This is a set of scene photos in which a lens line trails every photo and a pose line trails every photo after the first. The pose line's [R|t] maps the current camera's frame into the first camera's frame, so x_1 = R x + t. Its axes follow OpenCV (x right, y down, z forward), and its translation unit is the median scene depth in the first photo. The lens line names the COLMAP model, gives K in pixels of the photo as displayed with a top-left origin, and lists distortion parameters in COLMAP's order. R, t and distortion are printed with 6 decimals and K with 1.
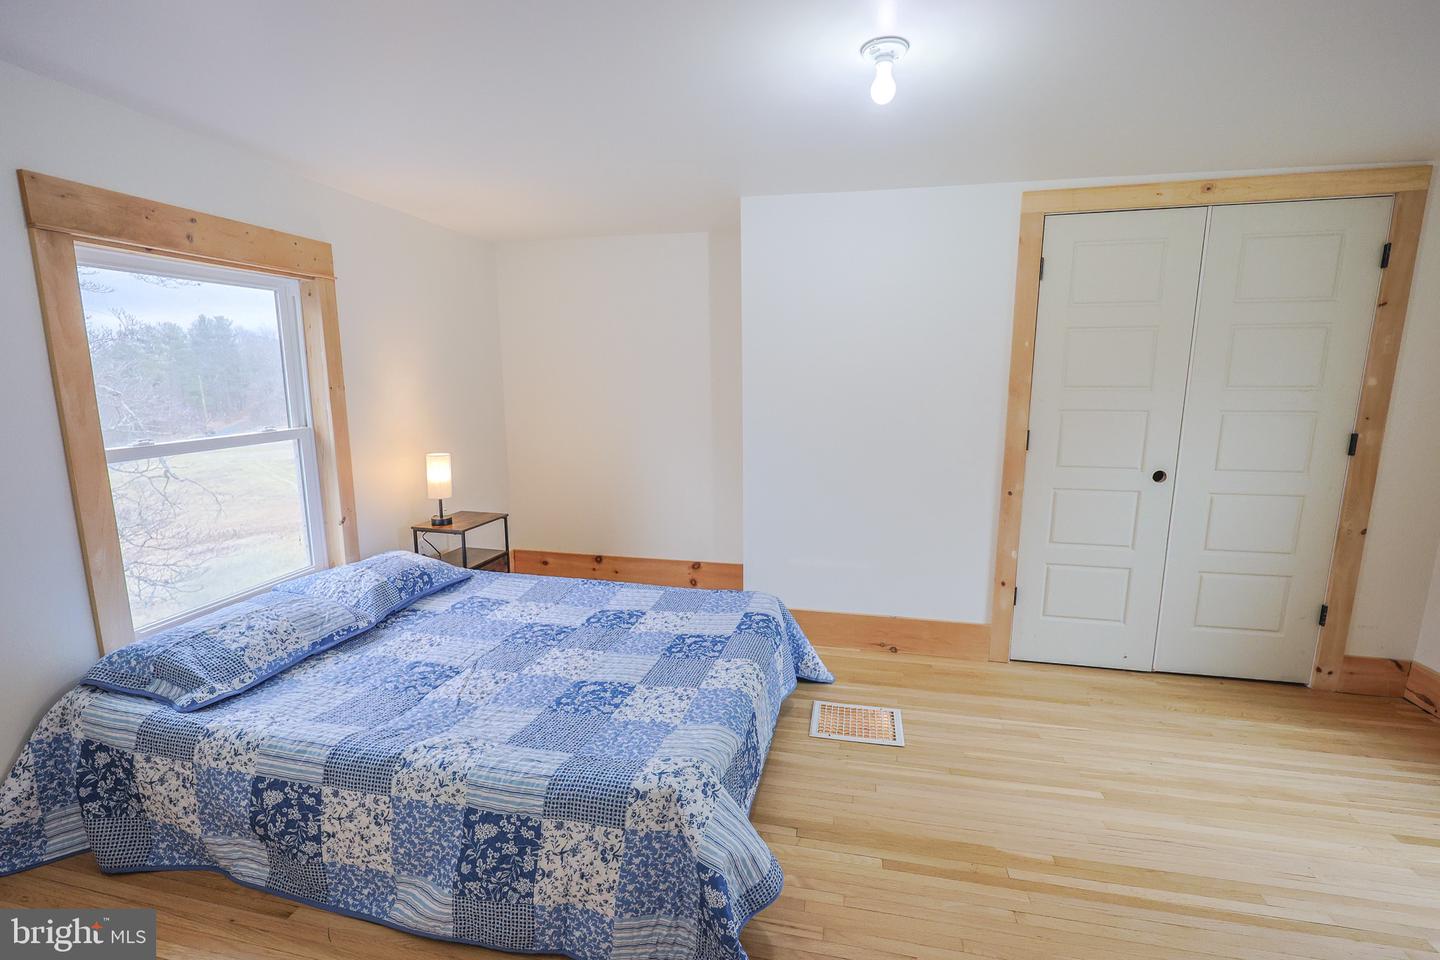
lens RADIAL K [[629.6, 0, 720.0], [0, 629.6, 480.0], [0, 0, 1]] dist [0.002653, 0.000302]
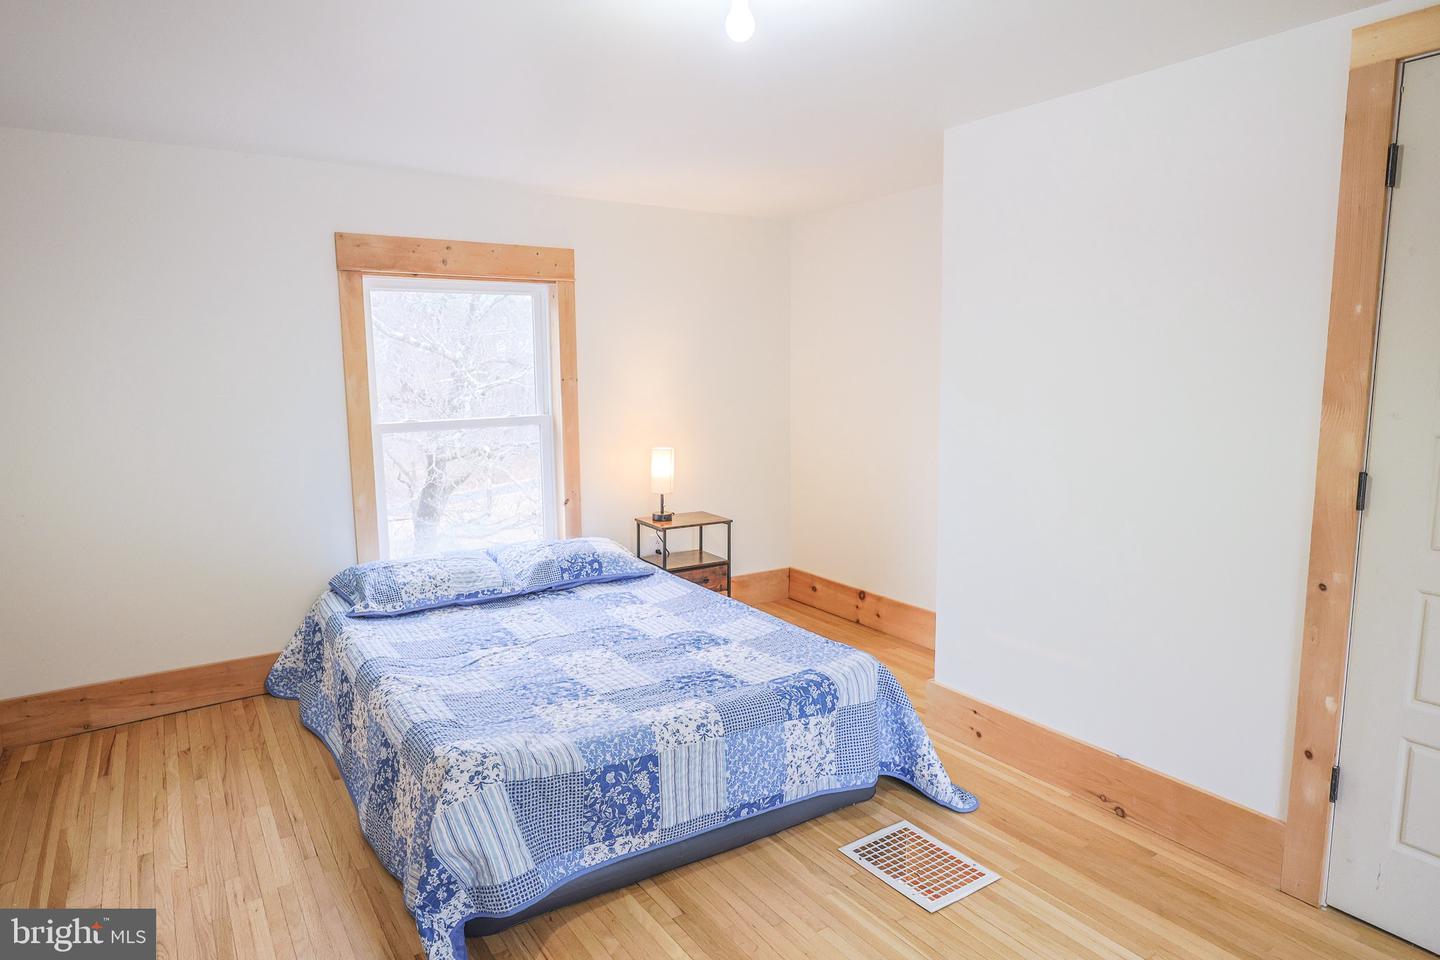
lens RADIAL K [[840.5, 0, 720.0], [0, 840.5, 480.0], [0, 0, 1]] dist [0.004909, -0.001712]
pose [[0.725183, 0.090763, -0.682548, 0.641197], [-0.109866, 0.993827, 0.015428, -0.027505], [0.679735, 0.063800, 0.730678, 0.137218]]
